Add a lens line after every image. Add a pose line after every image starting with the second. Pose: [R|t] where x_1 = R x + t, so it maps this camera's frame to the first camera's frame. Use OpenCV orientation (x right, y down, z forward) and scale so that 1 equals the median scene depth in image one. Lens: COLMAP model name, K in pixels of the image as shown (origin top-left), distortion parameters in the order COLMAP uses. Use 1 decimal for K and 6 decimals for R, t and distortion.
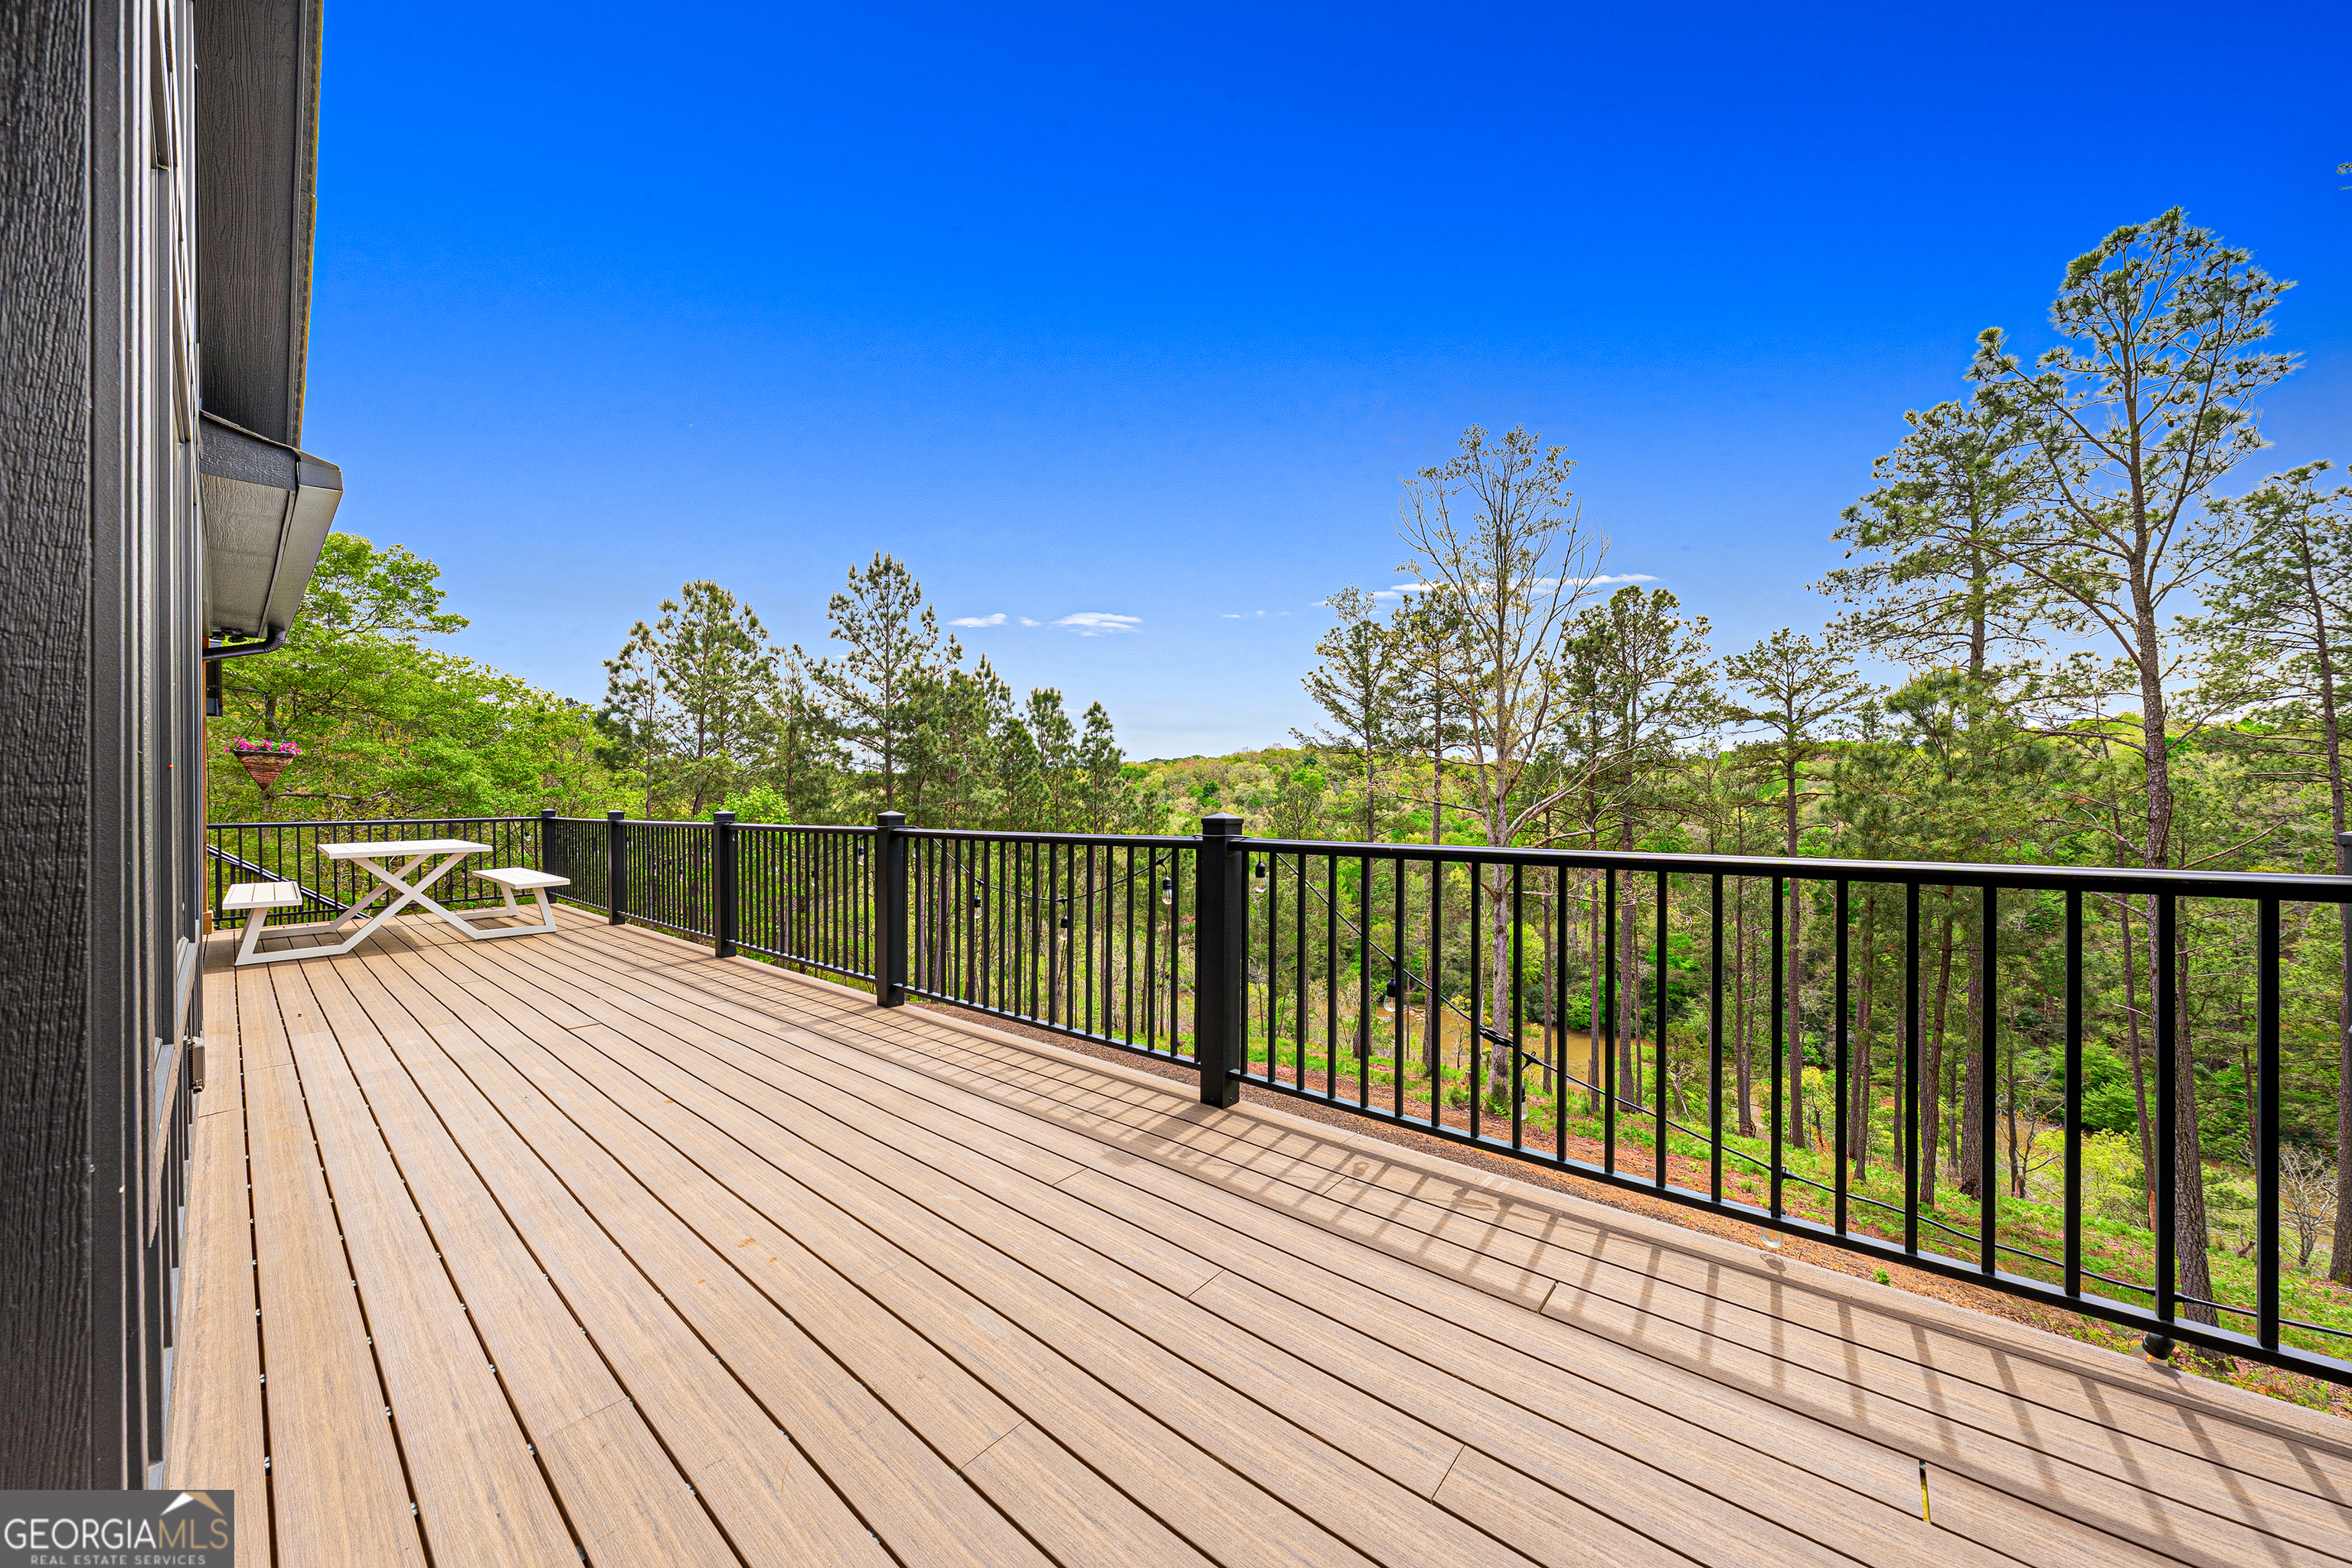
lens RADIAL K [[808.2, 0, 1175.7], [0, 808.2, 797.1], [0, 0, 1]] dist [-0.000427, 0.000000]
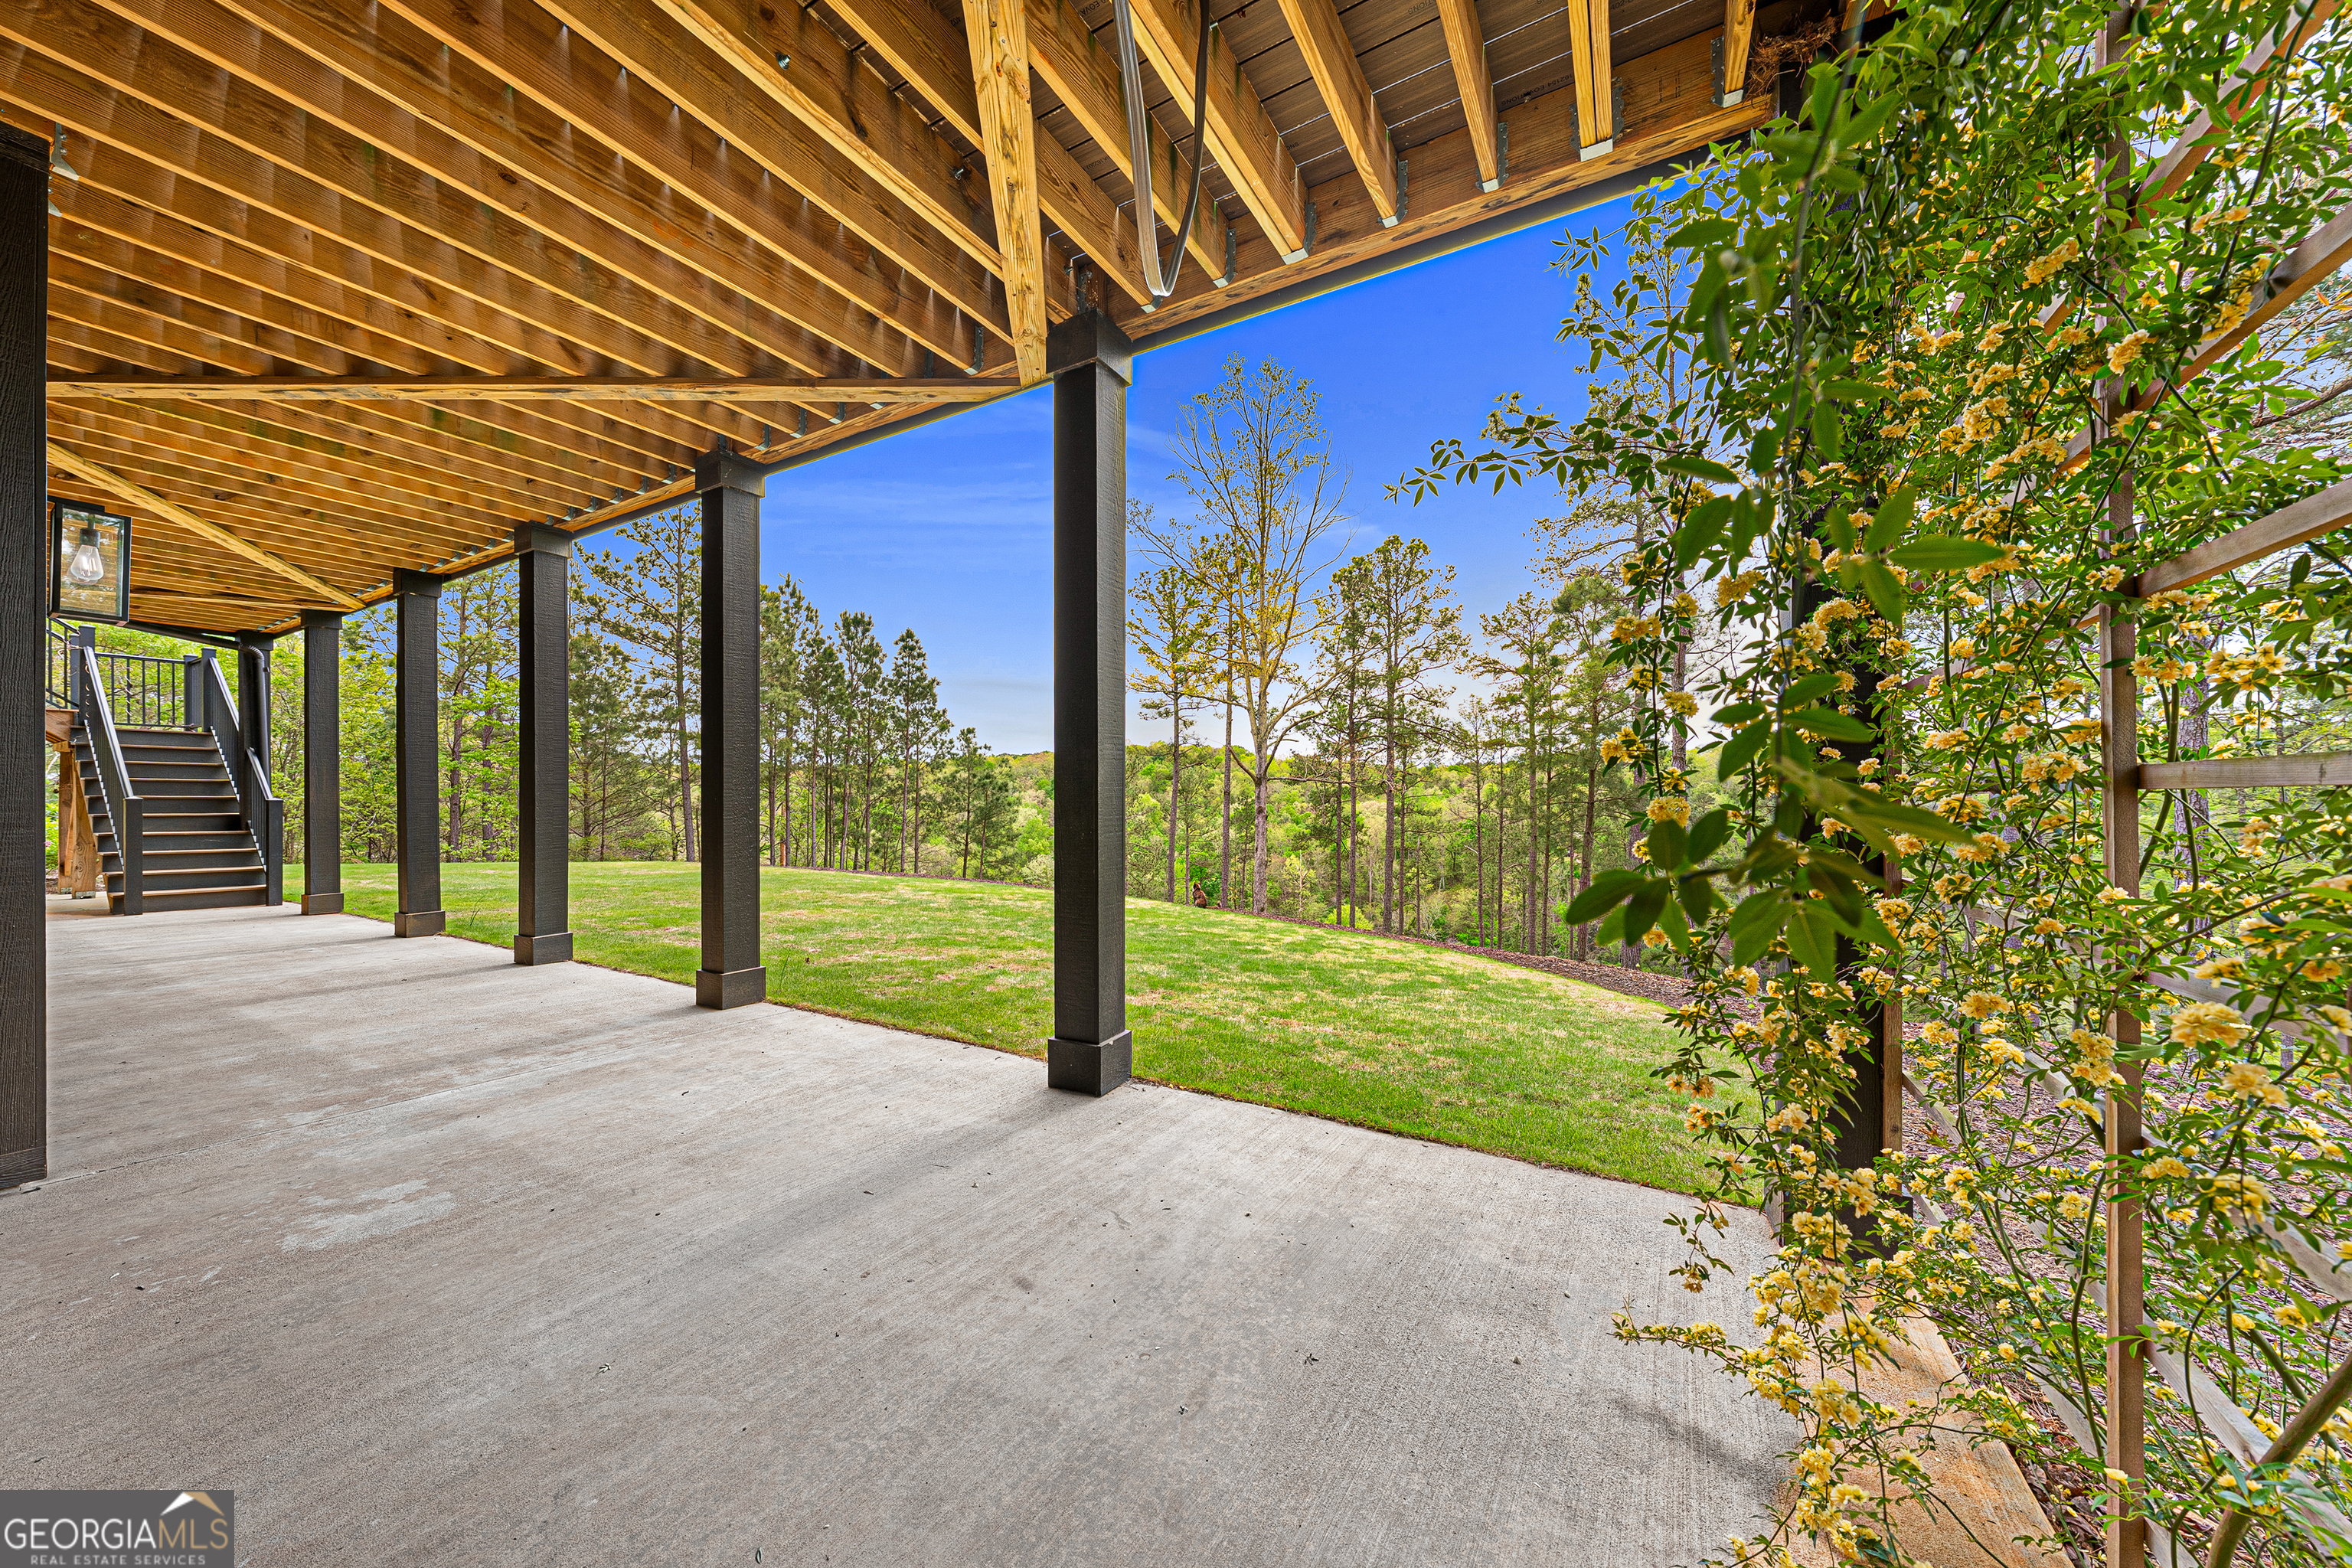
lens RADIAL K [[808.2, 0, 1169.5], [0, 808.2, 796.7], [0, 0, 1]] dist [-0.000427, 0.000000]
pose [[0.985074, 0.001152, 0.172127, 0.050783], [-0.000821, 0.999998, -0.001993, 0.095583], [-0.172129, 0.001822, 0.985073, -0.058274]]
